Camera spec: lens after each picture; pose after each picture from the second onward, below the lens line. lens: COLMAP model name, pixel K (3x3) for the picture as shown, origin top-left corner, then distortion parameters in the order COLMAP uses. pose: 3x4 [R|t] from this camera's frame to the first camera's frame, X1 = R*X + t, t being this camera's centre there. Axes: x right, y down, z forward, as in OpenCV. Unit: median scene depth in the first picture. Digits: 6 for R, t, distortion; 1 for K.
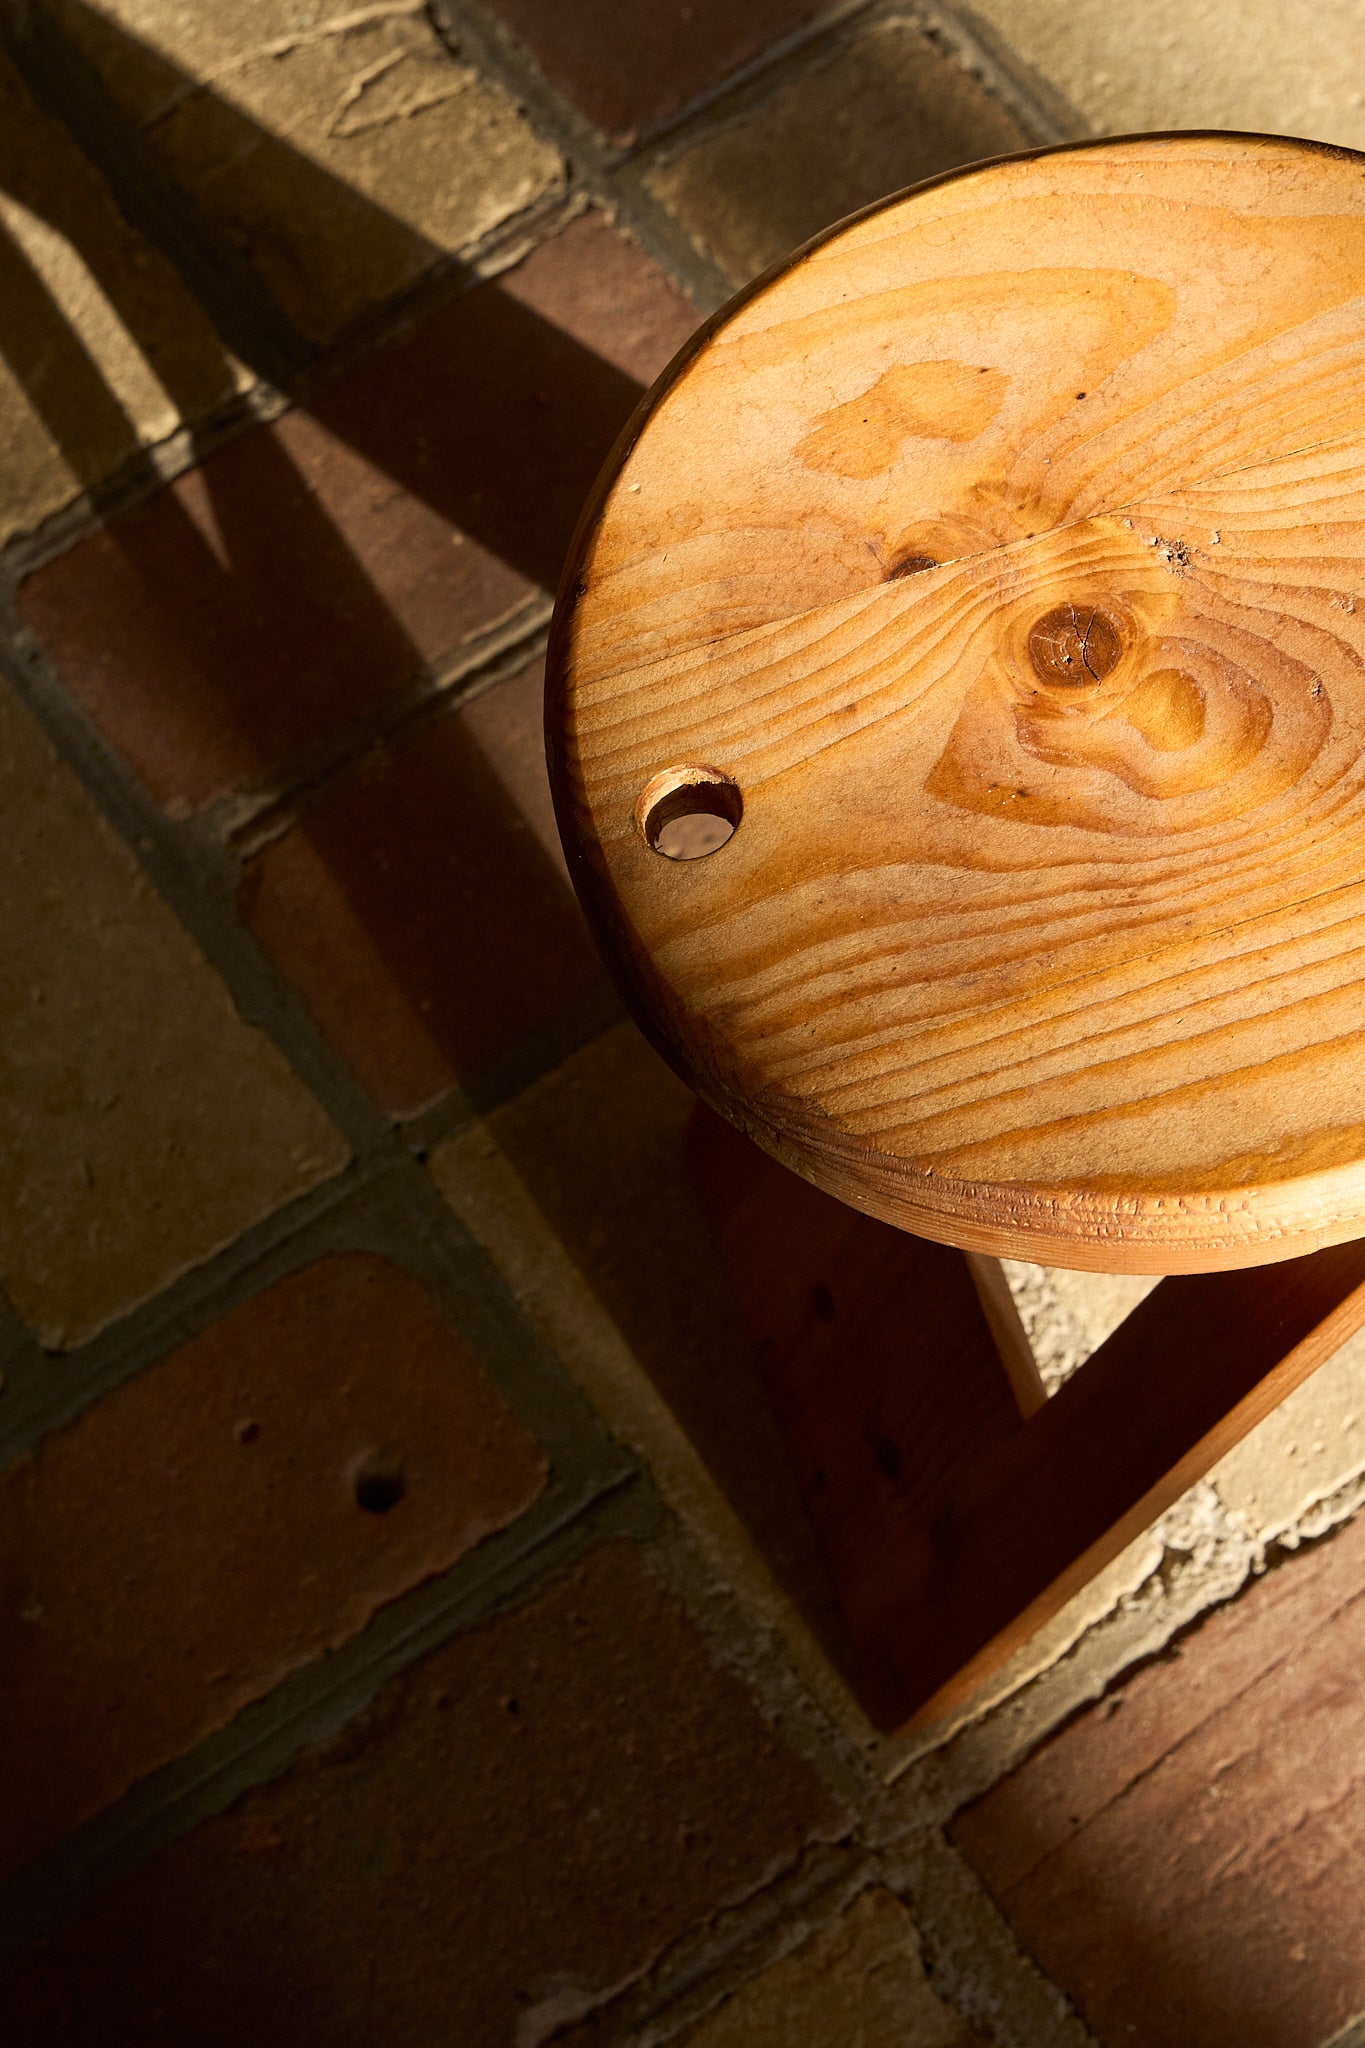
lens RADIAL K [[4083.3, 0, 682.5], [0, 4083.3, 1024.0], [0, 0, 1]] dist [-0.052564, -0.366534]
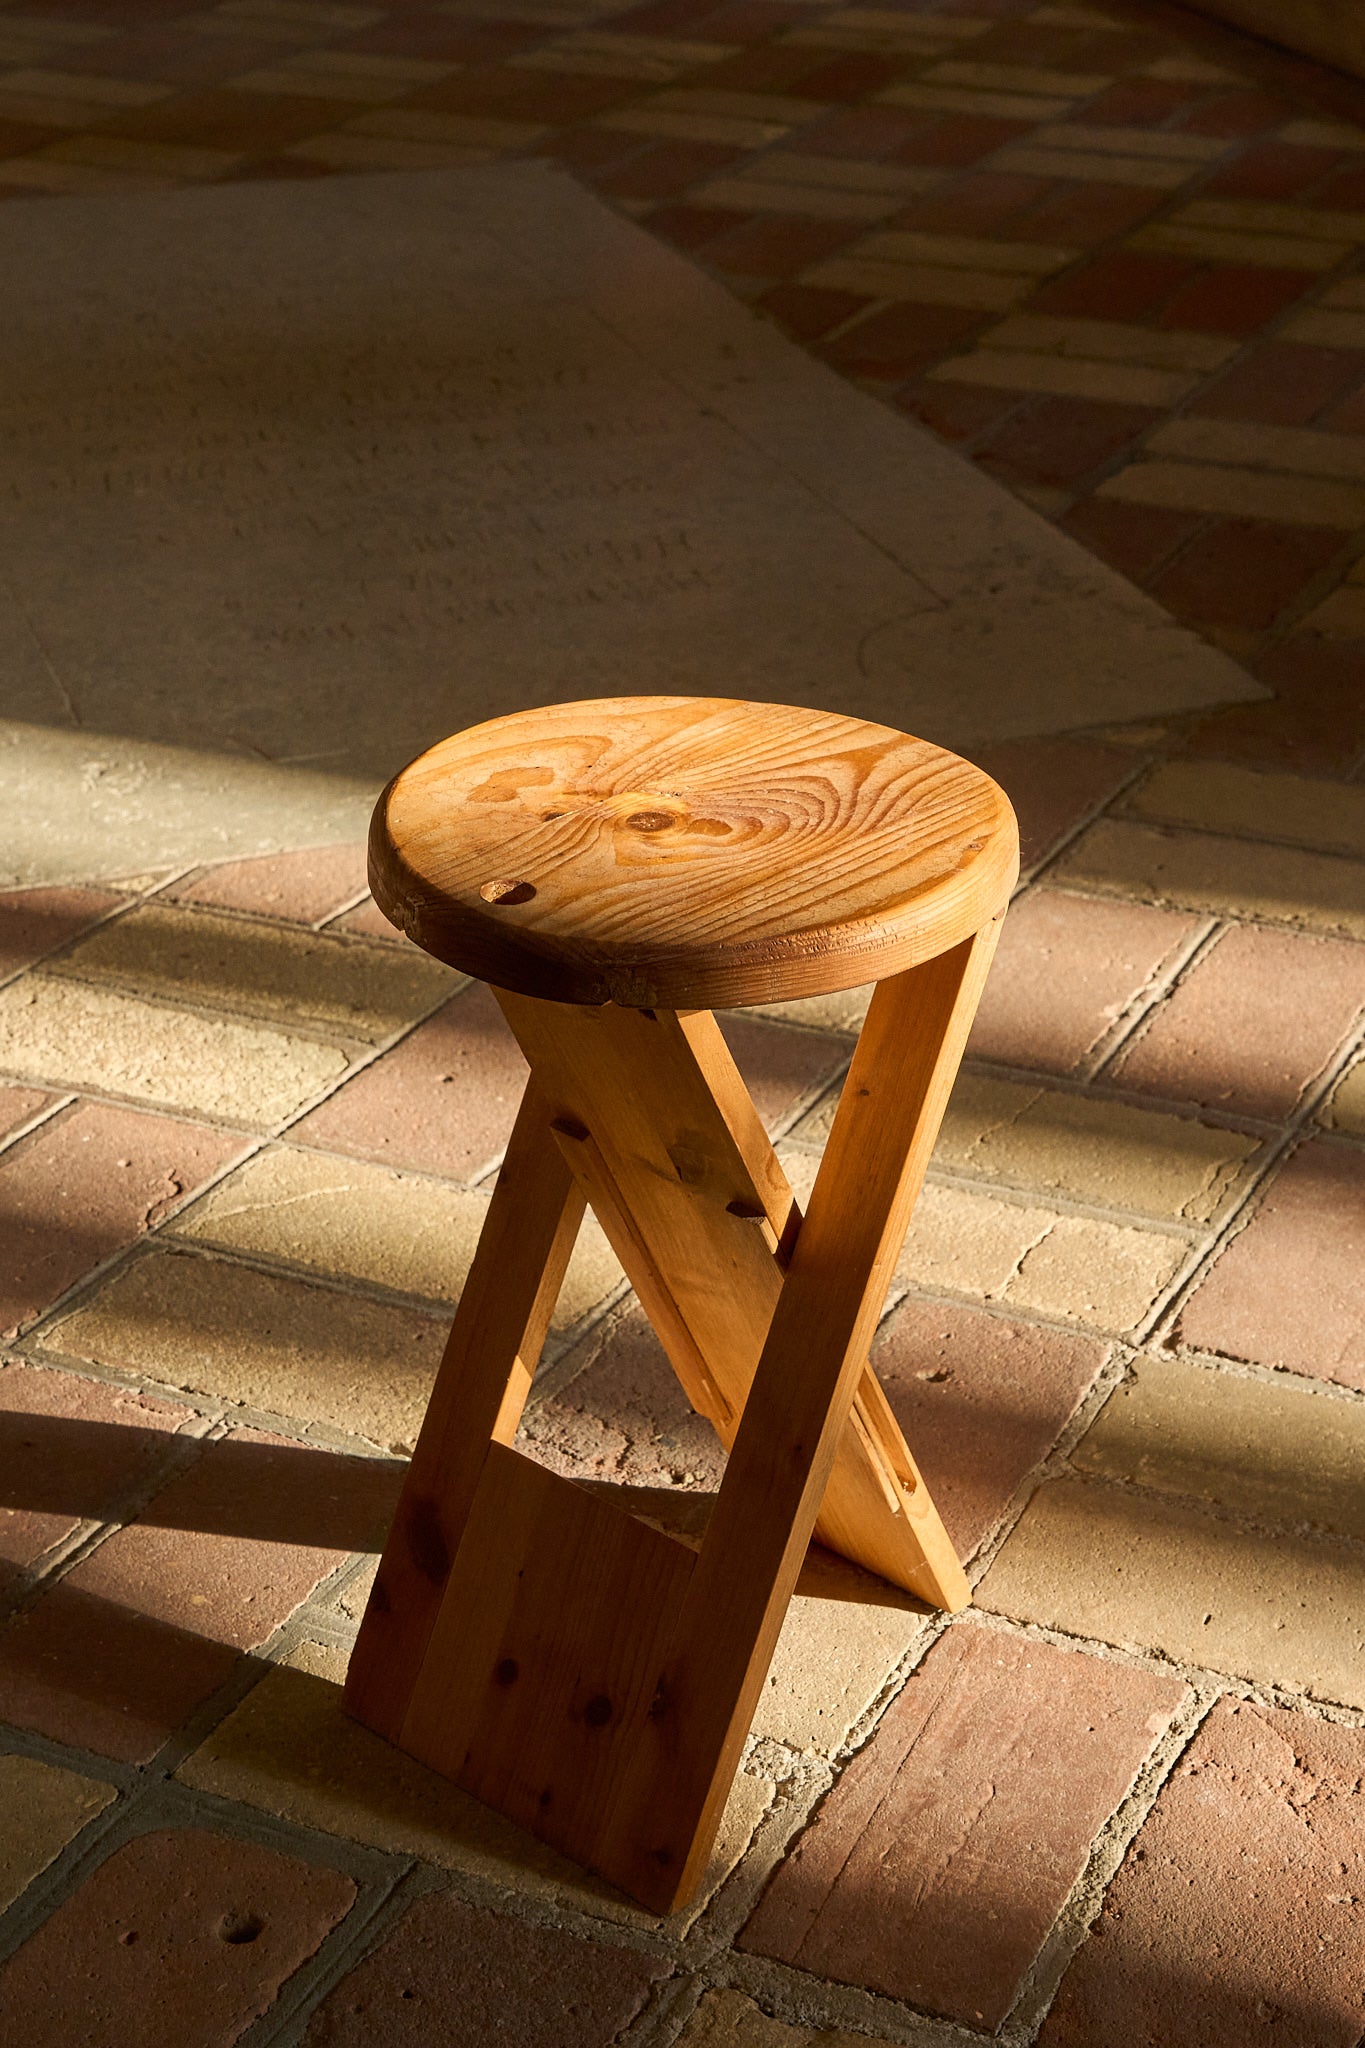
lens RADIAL K [[4083.3, 0, 682.5], [0, 4083.3, 1024.0], [0, 0, 1]] dist [-0.052564, -0.366534]
pose [[0.860325, -0.089439, 0.501838, -0.620159], [0.424058, 0.671893, -0.607235, 0.821524], [-0.282871, 0.735228, 0.615974, -0.086456]]
